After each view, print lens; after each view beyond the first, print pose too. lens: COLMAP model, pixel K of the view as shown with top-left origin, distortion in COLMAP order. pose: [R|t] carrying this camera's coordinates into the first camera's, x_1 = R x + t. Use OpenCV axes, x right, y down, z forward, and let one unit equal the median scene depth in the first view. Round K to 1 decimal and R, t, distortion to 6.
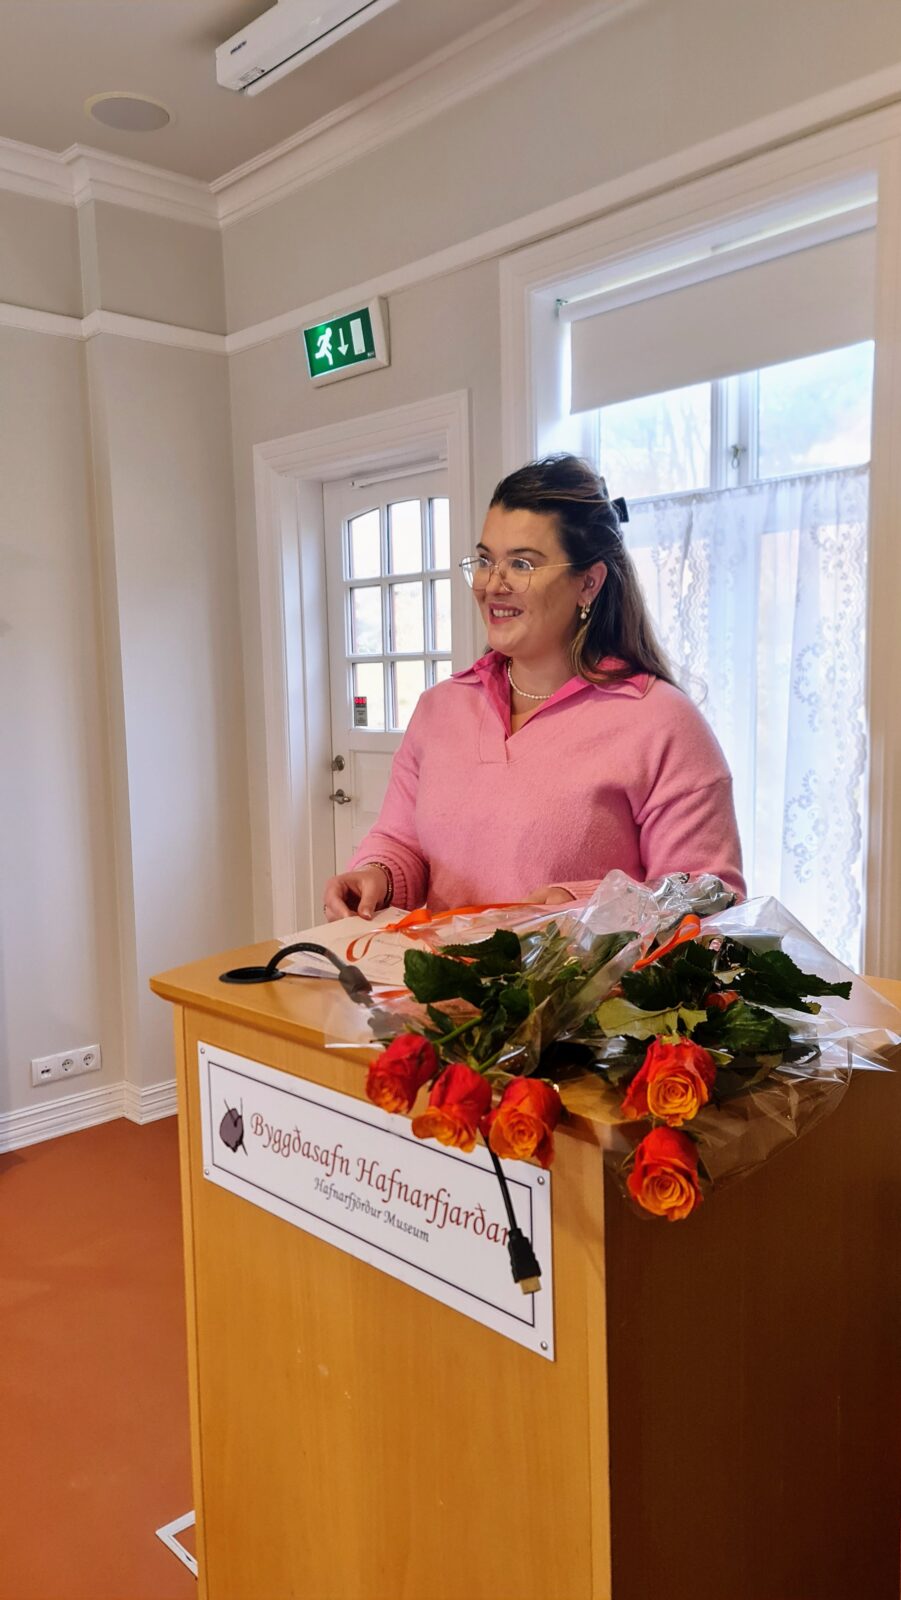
lens RADIAL K [[1167.6, 0, 438.7], [0, 1167.6, 787.7], [0, 0, 1]] dist [0.054070, -0.025615]
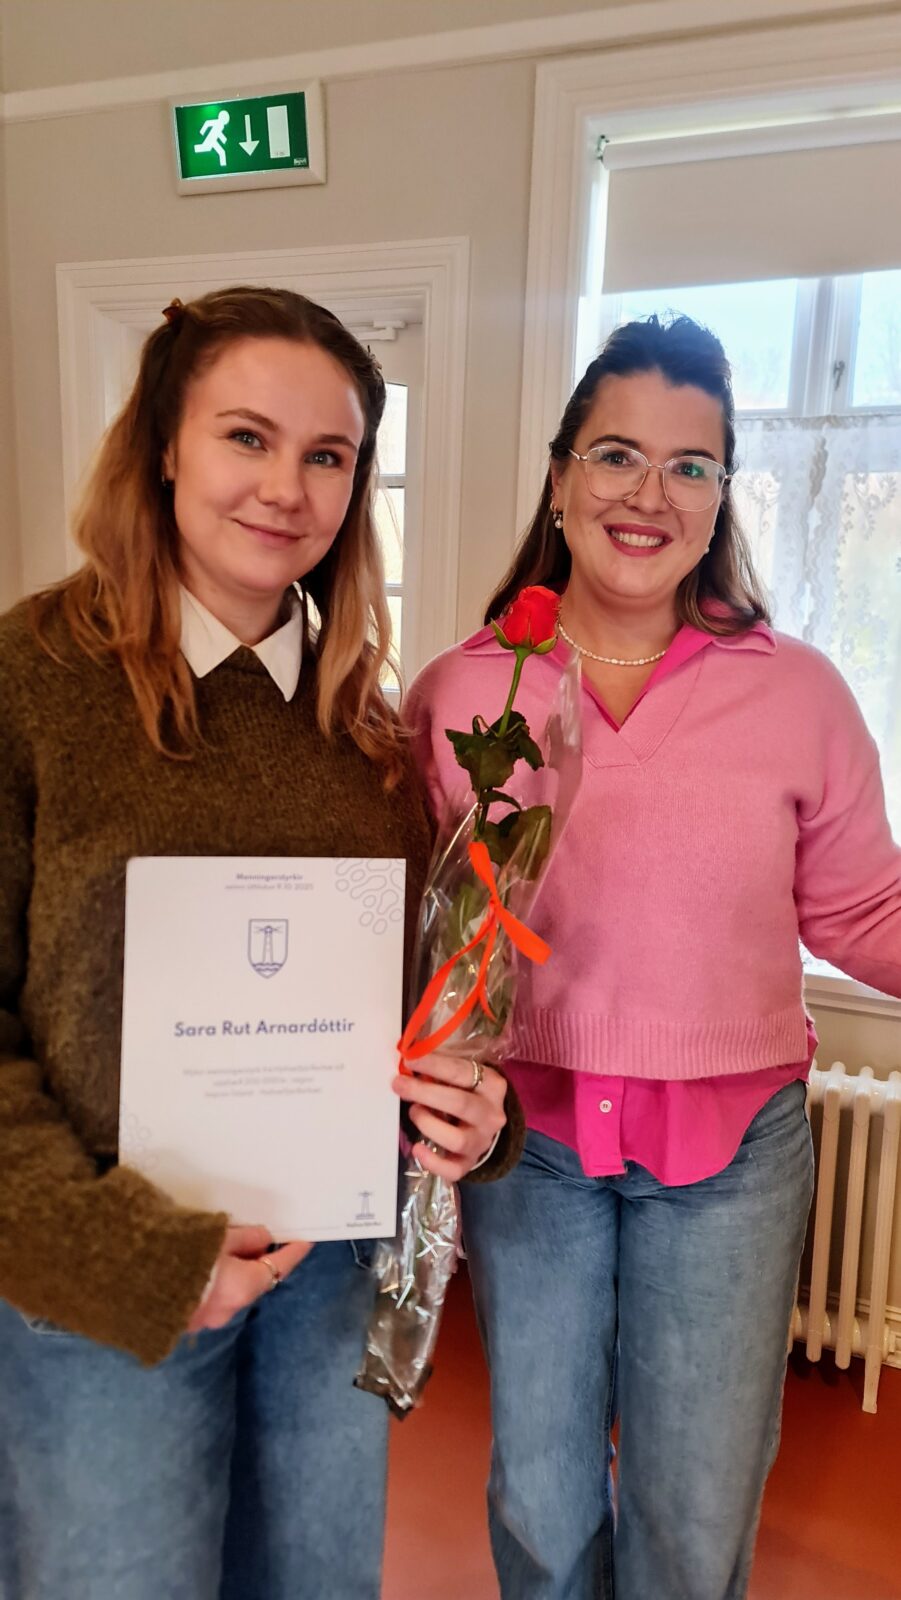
lens RADIAL K [[1167.6, 0, 449.4], [0, 1167.6, 799.4], [0, 0, 1]] dist [0.054070, -0.025615]
pose [[0.900997, -0.020200, 0.433355, -0.297793], [-0.011579, 0.997440, 0.070567, -0.029597], [-0.433671, -0.068599, 0.898456, 0.277935]]
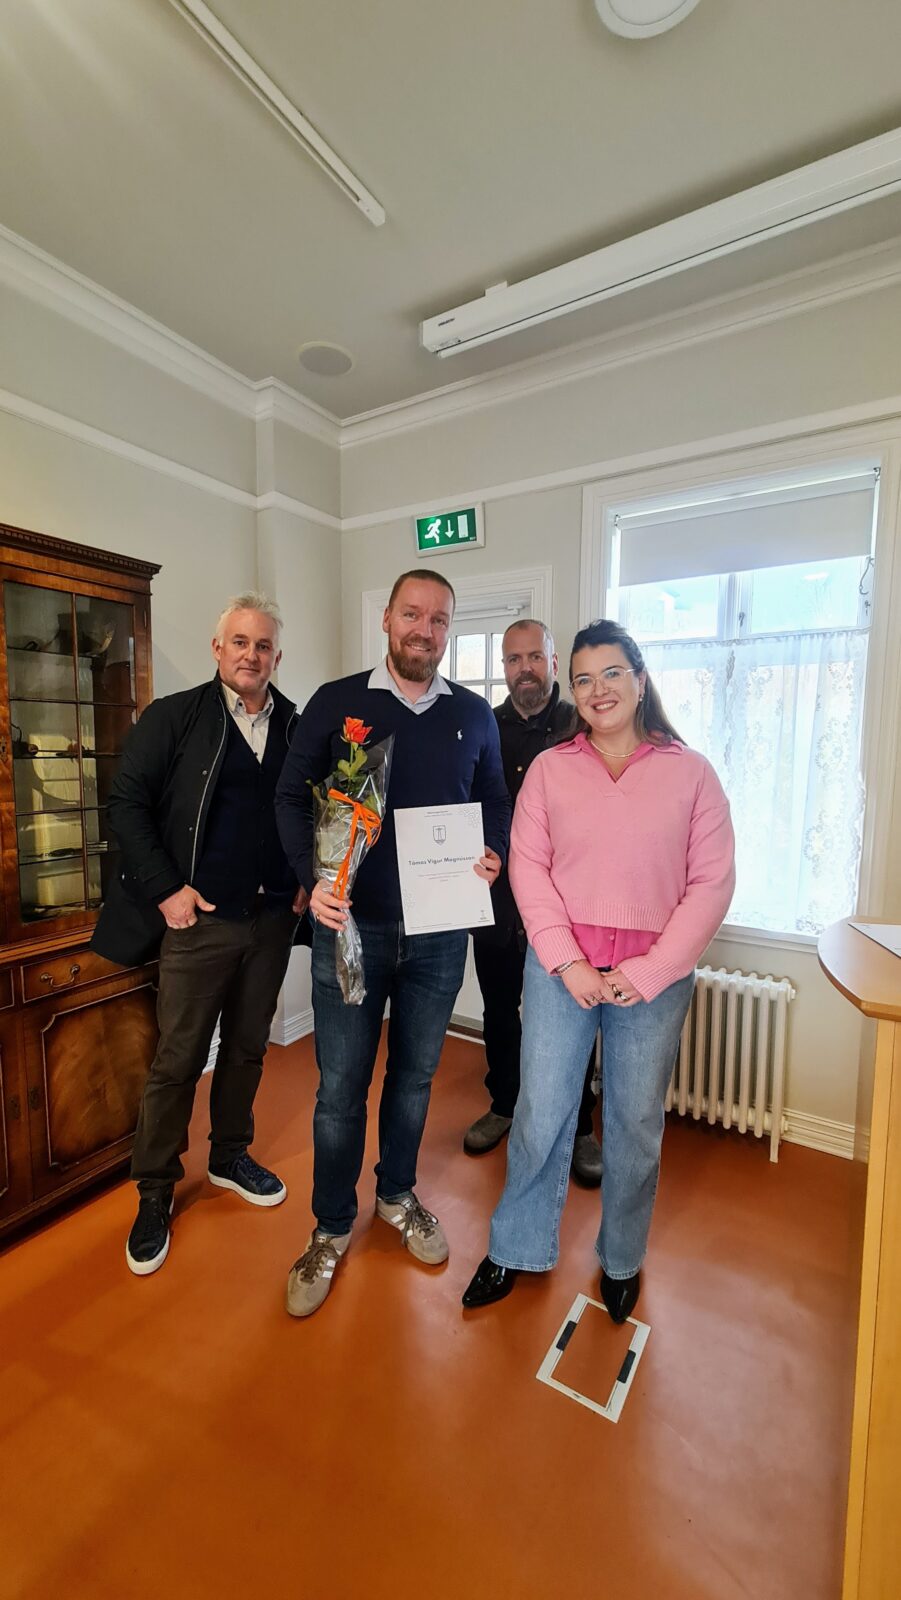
lens RADIAL K [[643.7, 0, 441.6], [0, 643.7, 806.7], [0, 0, 1]] dist [-0.007686, 0.000212]
pose [[0.965608, 0.007123, 0.259904, -0.314845], [-0.005035, 0.999949, -0.008700, -0.006239], [-0.259952, 0.007093, 0.965595, 0.192597]]
